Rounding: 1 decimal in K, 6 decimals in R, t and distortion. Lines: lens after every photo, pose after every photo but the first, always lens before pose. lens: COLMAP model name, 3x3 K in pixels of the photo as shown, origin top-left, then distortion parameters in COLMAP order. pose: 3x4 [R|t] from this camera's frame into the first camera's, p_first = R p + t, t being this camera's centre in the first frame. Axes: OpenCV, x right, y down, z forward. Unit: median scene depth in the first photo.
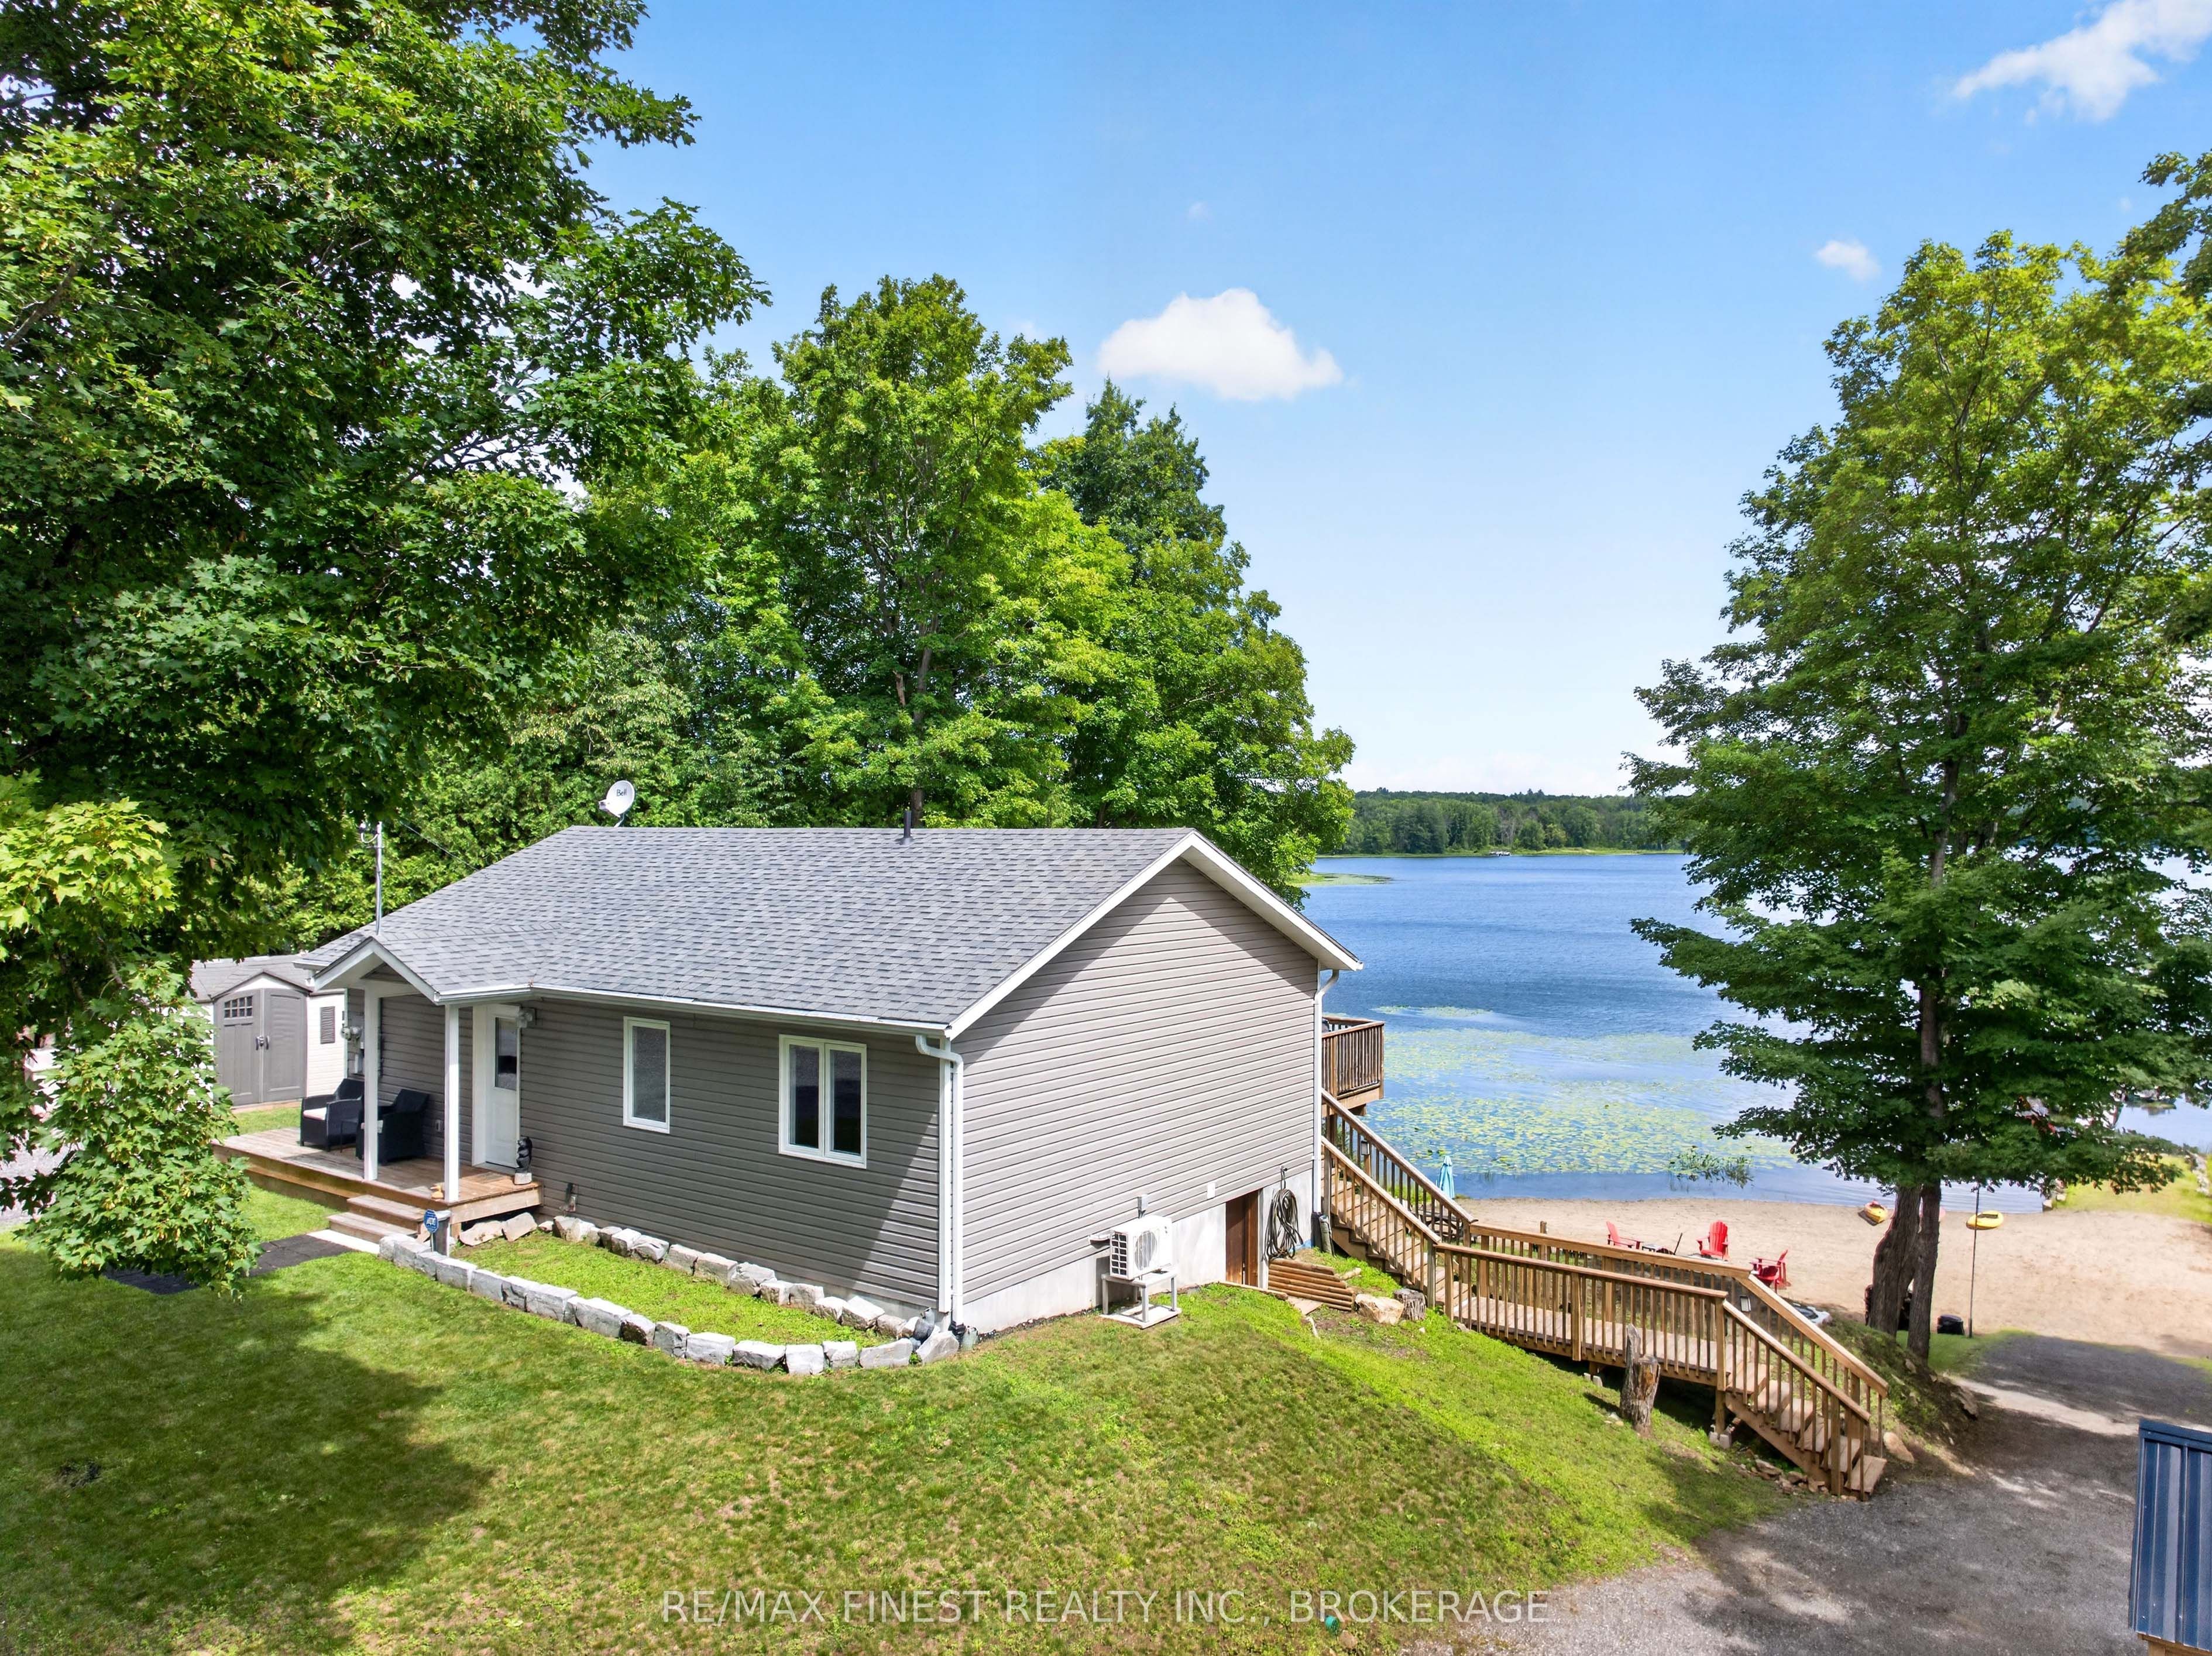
lens RADIAL K [[1500.9, 0, 1106.0], [0, 1500.9, 828.0], [0, 0, 1]] dist [-0.002841, 0.006401]
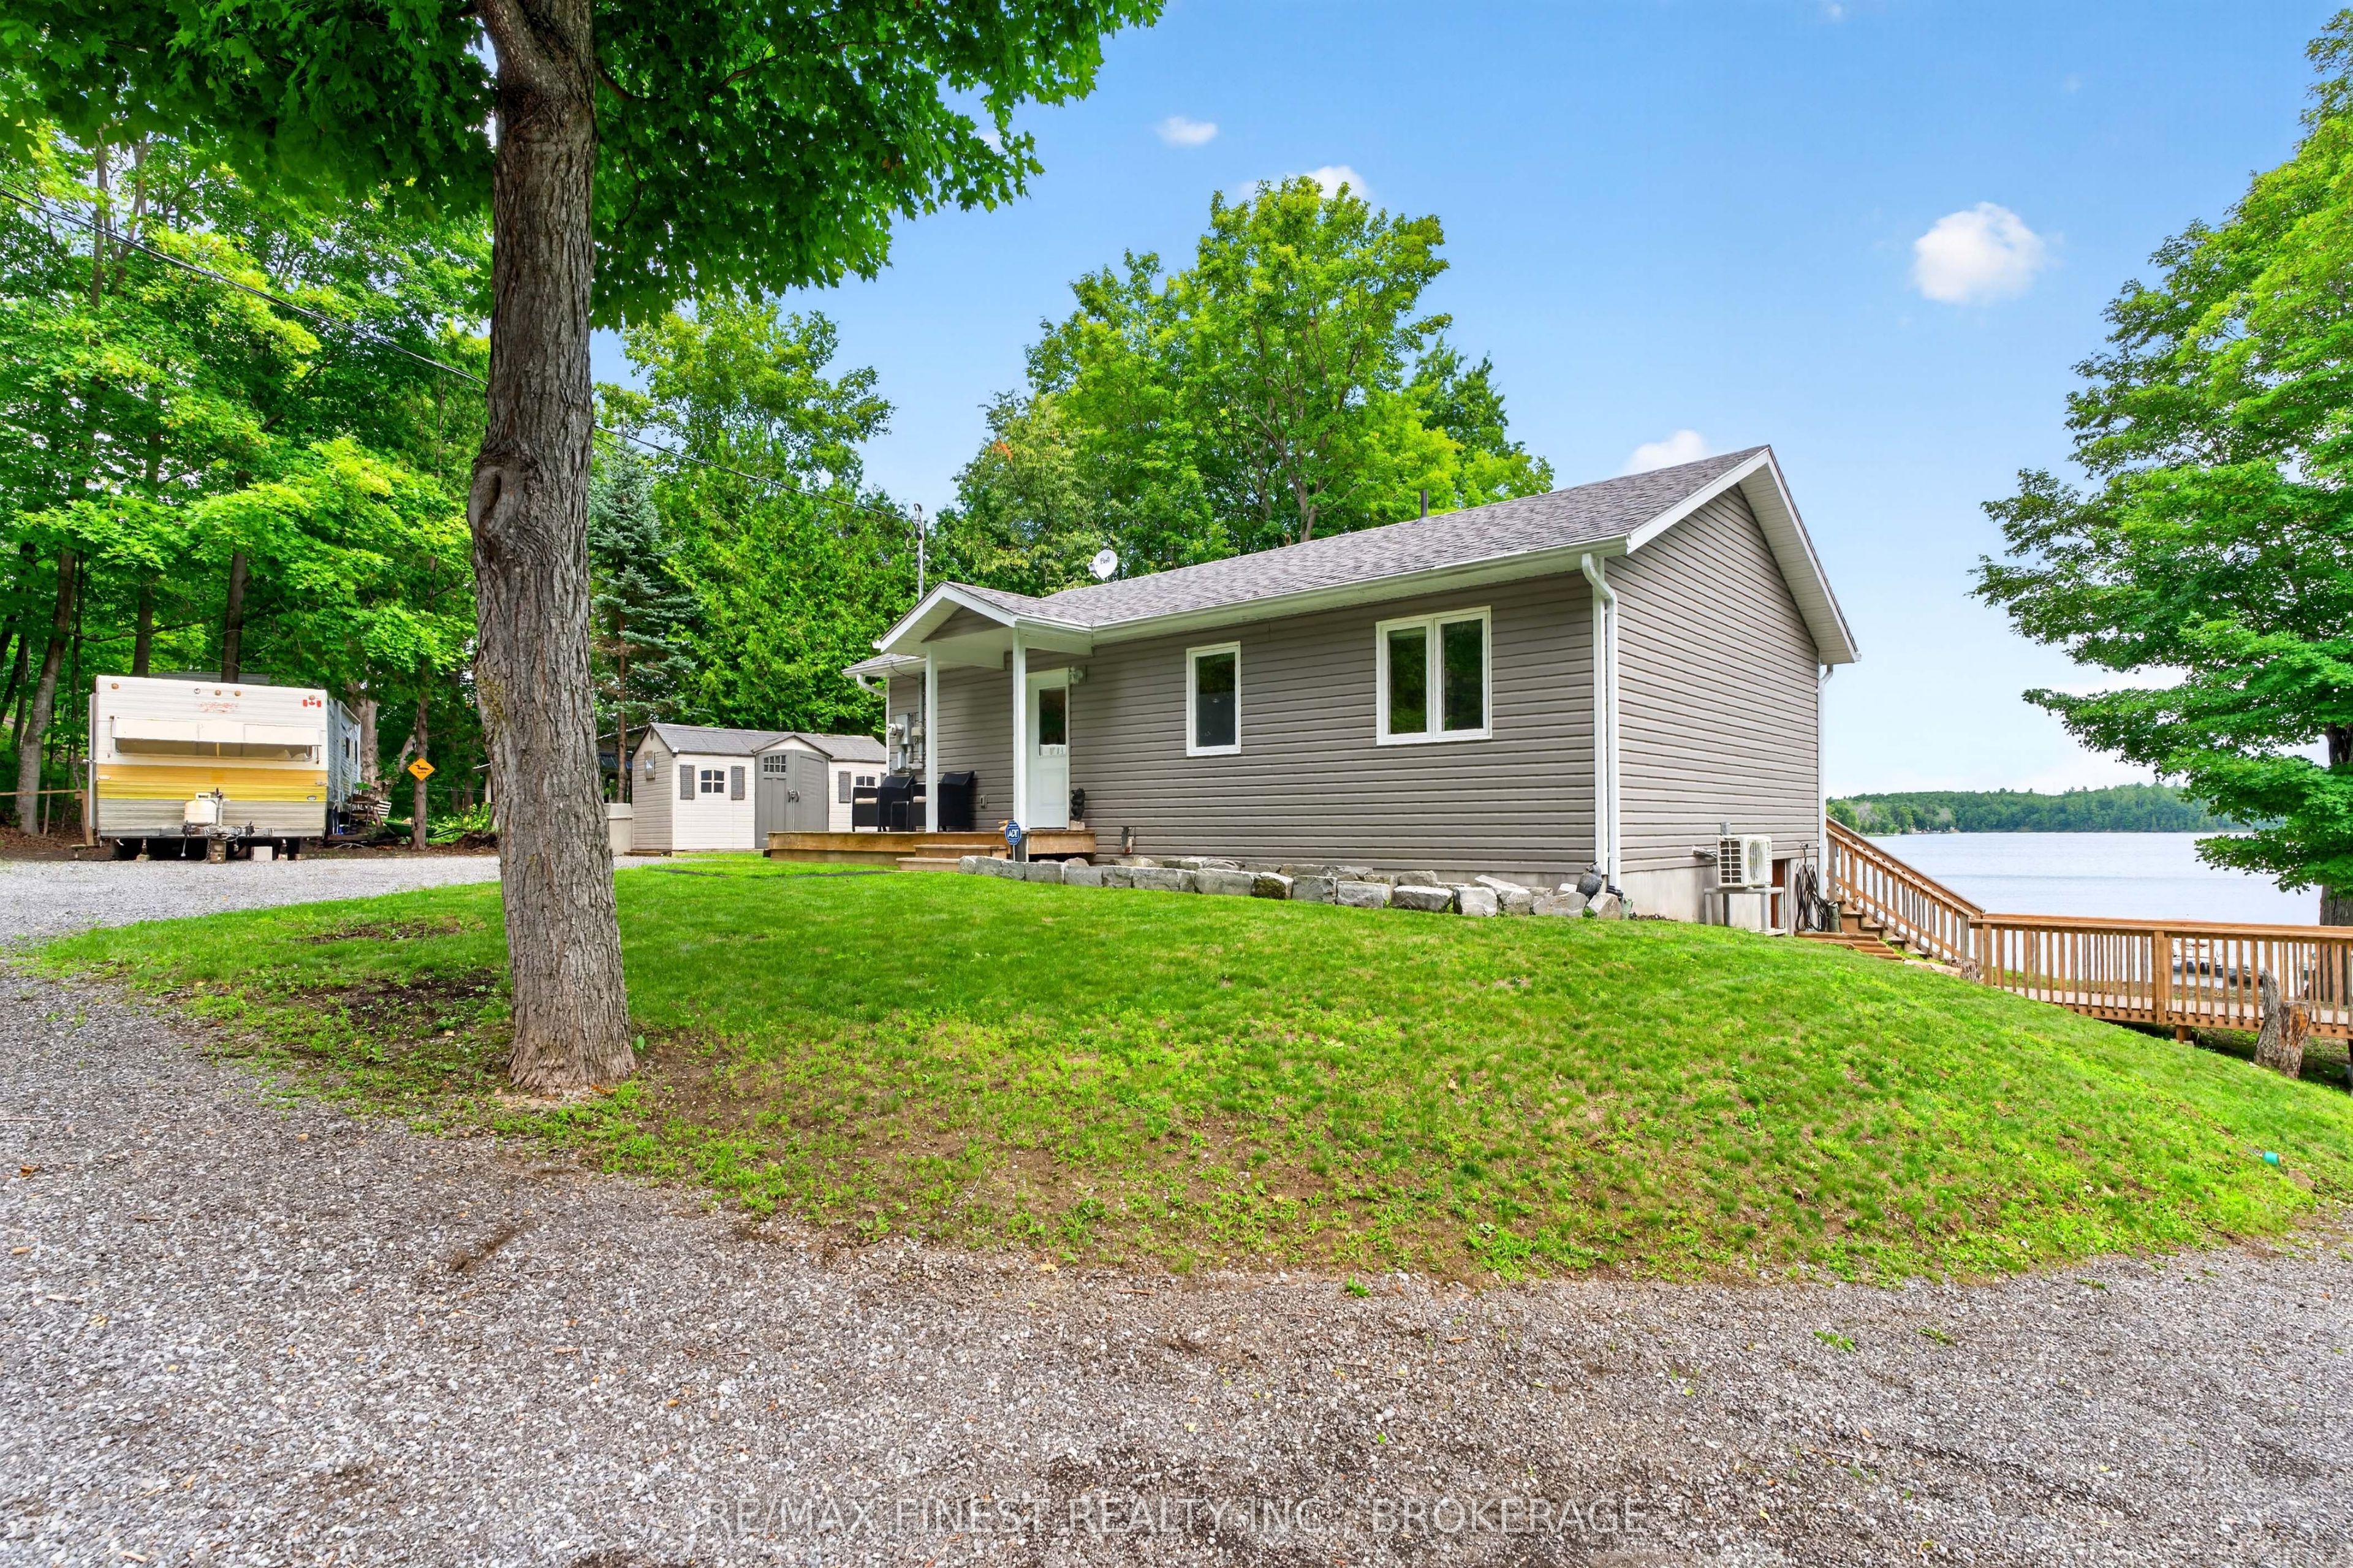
lens RADIAL K [[1128.3, 0, 1191.5], [0, 1128.3, 817.6], [0, 0, 1]] dist [0.002511, 0.000012]
pose [[0.993675, -0.011827, -0.111673, -0.214098], [0.011314, 0.999922, -0.005230, 0.222549], [0.111726, 0.003933, 0.993731, 0.226683]]
